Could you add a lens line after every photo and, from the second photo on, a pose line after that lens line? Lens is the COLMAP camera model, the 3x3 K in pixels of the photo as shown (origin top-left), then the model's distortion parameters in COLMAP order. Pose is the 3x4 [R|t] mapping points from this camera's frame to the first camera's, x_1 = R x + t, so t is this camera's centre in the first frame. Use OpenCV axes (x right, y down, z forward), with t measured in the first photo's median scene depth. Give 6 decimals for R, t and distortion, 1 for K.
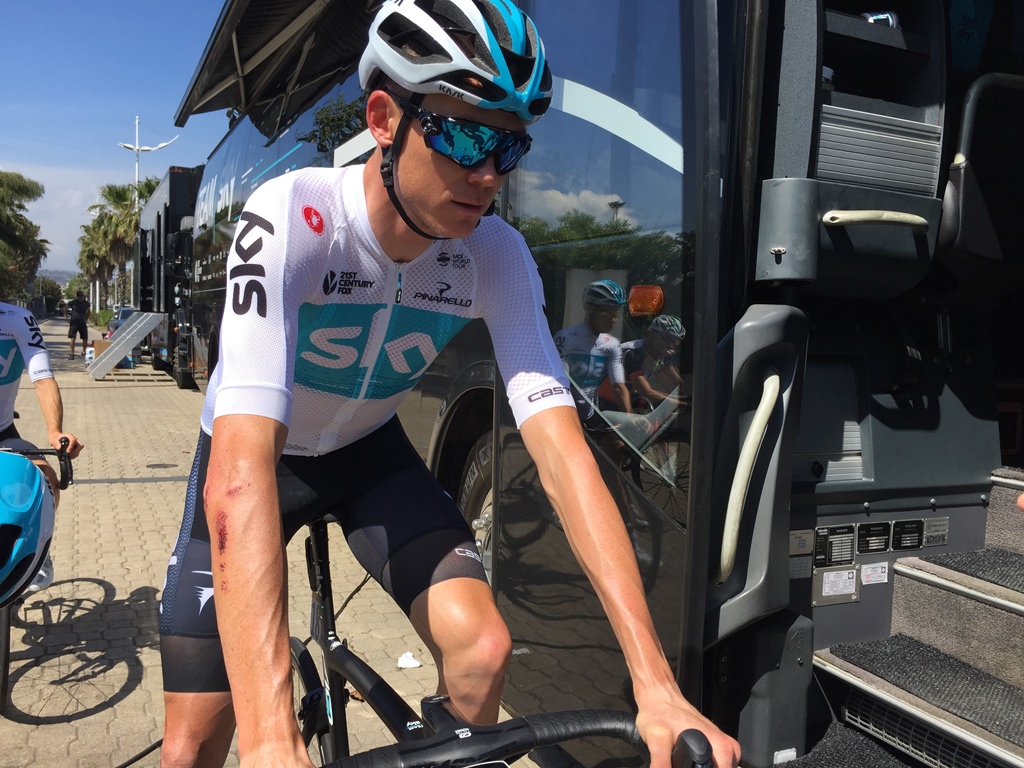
lens RADIAL K [[882.2, 0, 528.8], [0, 882.2, 381.1], [0, 0, 1]] dist [0.092282, -0.151006]
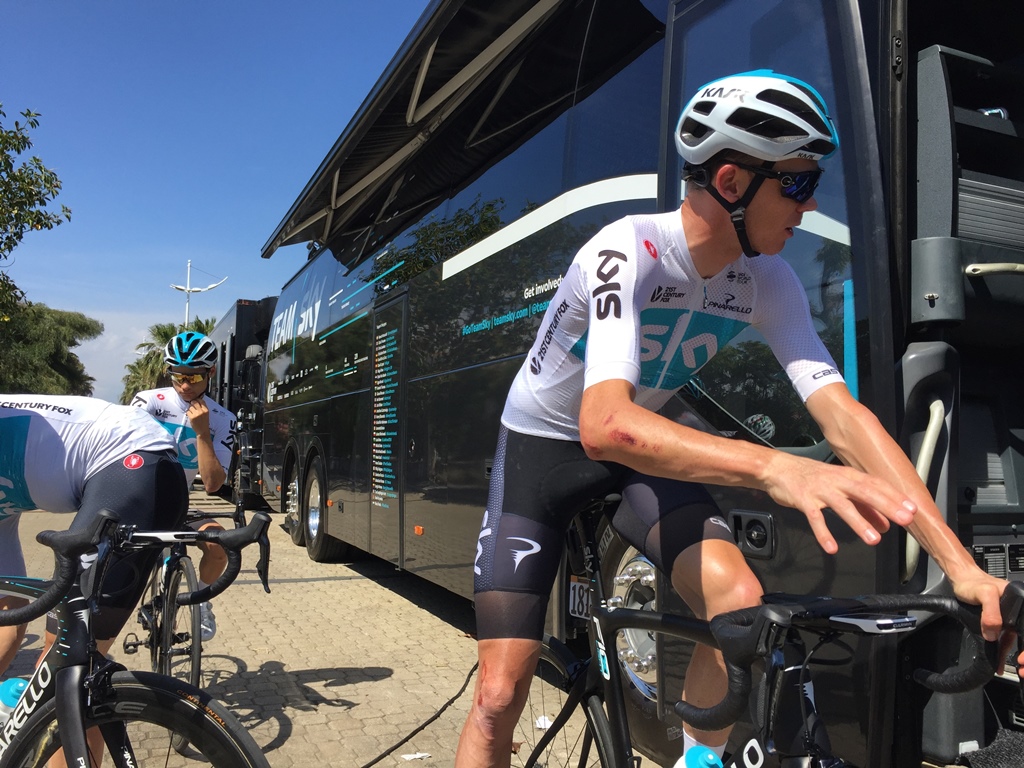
lens RADIAL K [[888.1, 0, 510.4], [0, 888.1, 389.6], [0, 0, 1]] dist [0.114201, -0.171578]
pose [[0.999112, -0.022040, -0.035900, -0.211774], [0.016777, 0.989896, -0.140799, 0.120120], [0.038641, 0.140072, 0.989387, -0.173323]]
